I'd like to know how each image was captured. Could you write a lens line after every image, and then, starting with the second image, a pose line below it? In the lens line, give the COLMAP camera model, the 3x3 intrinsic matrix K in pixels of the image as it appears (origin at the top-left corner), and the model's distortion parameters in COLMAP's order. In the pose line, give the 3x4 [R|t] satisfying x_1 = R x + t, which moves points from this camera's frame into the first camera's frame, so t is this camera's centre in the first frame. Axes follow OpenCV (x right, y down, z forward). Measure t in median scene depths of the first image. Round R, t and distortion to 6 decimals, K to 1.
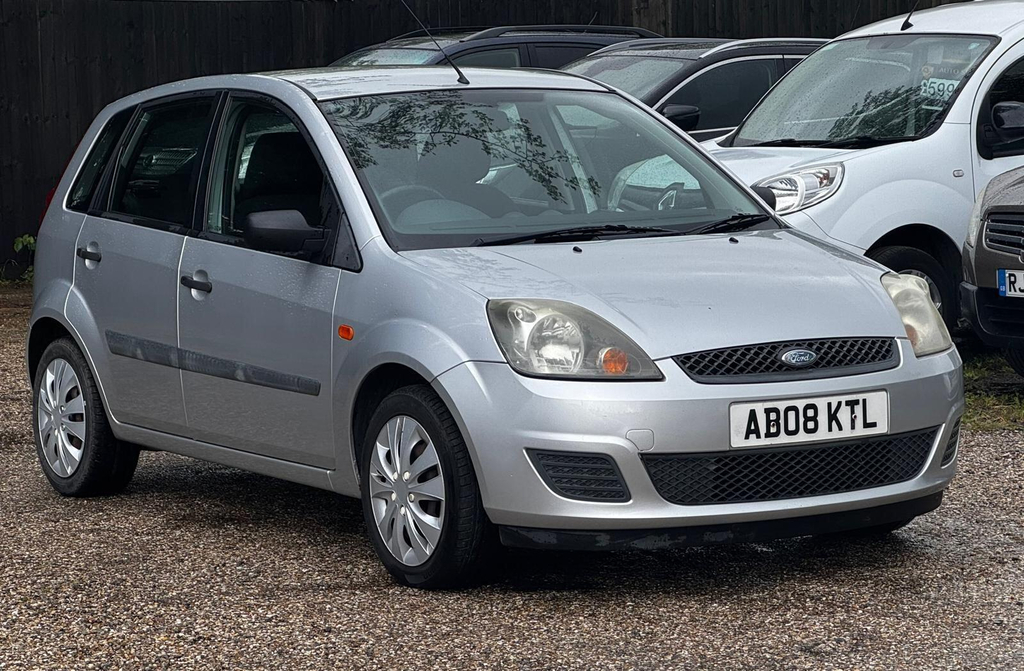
lens RADIAL K [[2895.3, 0, 477.3], [0, 2895.3, 336.1], [0, 0, 1]] dist [-0.502179, 14.516214]
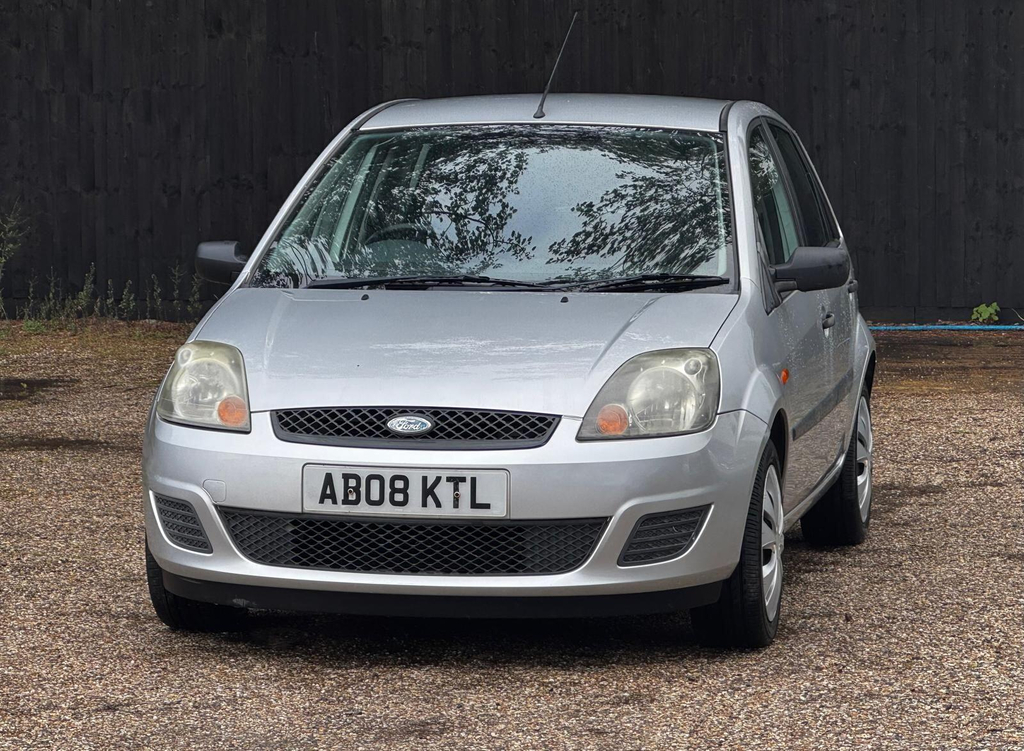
lens RADIAL K [[3809.2, 0, 512.0], [0, 3809.2, 375.5], [0, 0, 1]] dist [-0.572288, 17.206818]
pose [[0.743705, 0.078250, -0.663913, 0.956035], [-0.079239, 0.996443, 0.028681, -0.046703], [0.663795, 0.031278, 0.747260, 0.101439]]
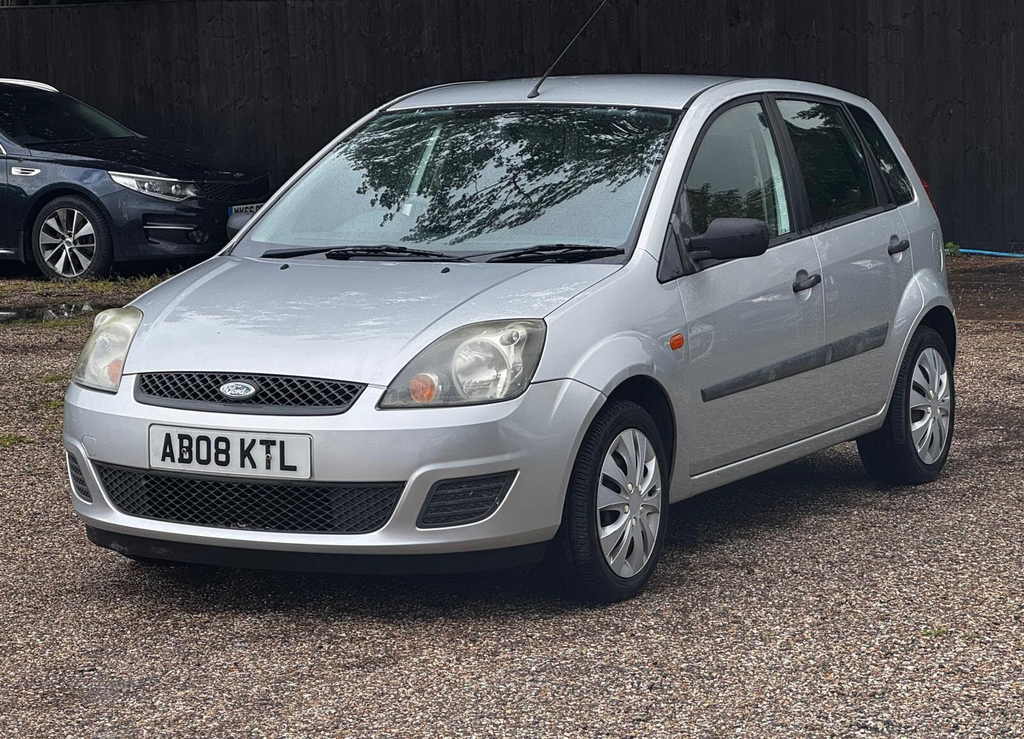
lens RADIAL K [[2761.6, 0, 512.0], [0, 2761.6, 369.5], [0, 0, 1]] dist [-0.387633, 9.772762]
pose [[0.515114, 0.111314, -0.849862, 0.977674], [-0.071986, 0.993646, 0.086515, -0.089847], [0.854093, 0.016613, 0.519855, 0.585353]]
